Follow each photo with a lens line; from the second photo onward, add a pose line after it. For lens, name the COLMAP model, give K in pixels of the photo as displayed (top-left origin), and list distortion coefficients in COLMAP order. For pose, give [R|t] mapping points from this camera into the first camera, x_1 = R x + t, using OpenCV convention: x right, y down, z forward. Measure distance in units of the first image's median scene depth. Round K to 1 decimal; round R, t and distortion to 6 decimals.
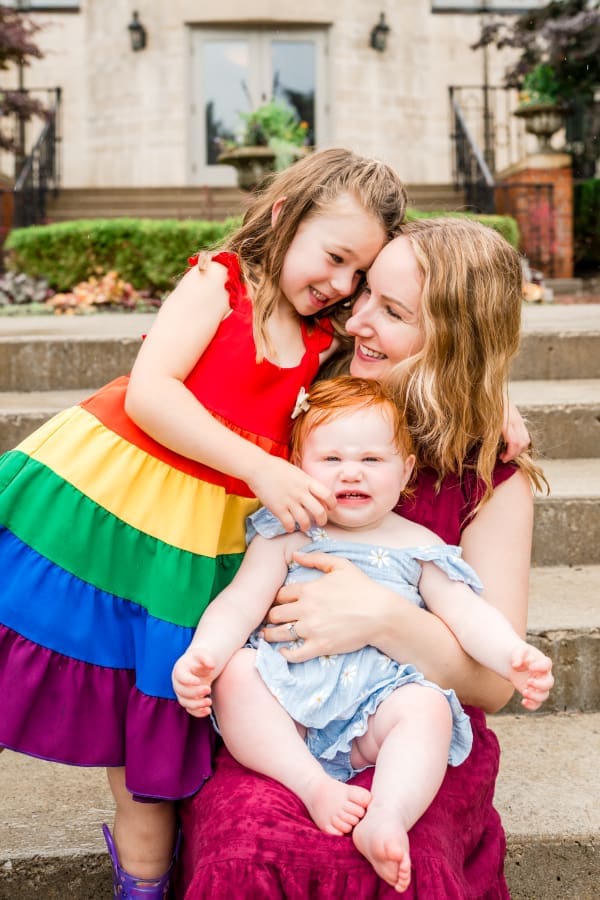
lens RADIAL K [[1382.9, 0, 324.3], [0, 1382.9, 343.4], [0, 0, 1]] dist [-0.016408, 0.129392]
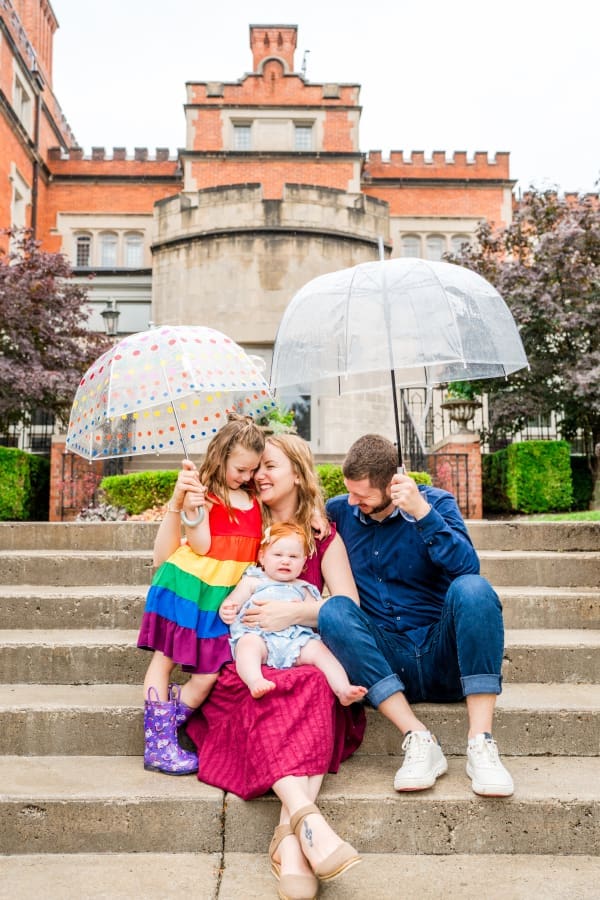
lens RADIAL K [[1451.2, 0, 327.3], [0, 1451.2, 402.0], [0, 0, 1]] dist [-0.027348, 0.098408]
pose [[0.999122, 0.008151, -0.041101, 0.094324], [-0.014867, 0.986037, -0.165864, 0.104548], [0.039175, 0.166329, 0.985292, -0.631470]]
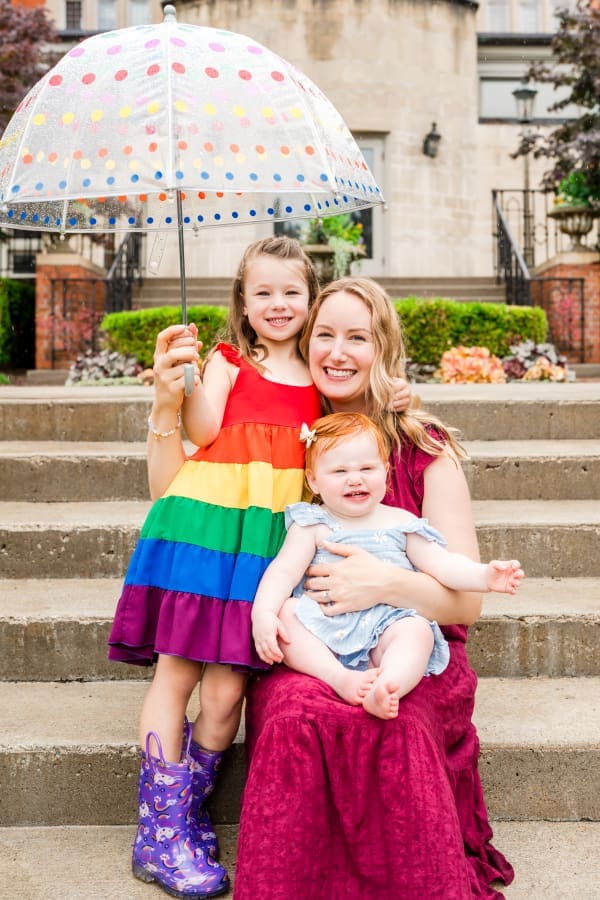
lens RADIAL K [[1451.2, 0, 327.3], [0, 1451.2, 402.0], [0, 0, 1]] dist [-0.027348, 0.098408]
pose [[0.998867, 0.013301, -0.045691, 0.015948], [-0.014431, 0.999596, -0.024496, 0.019146], [0.045346, 0.025127, 0.998655, -0.207970]]
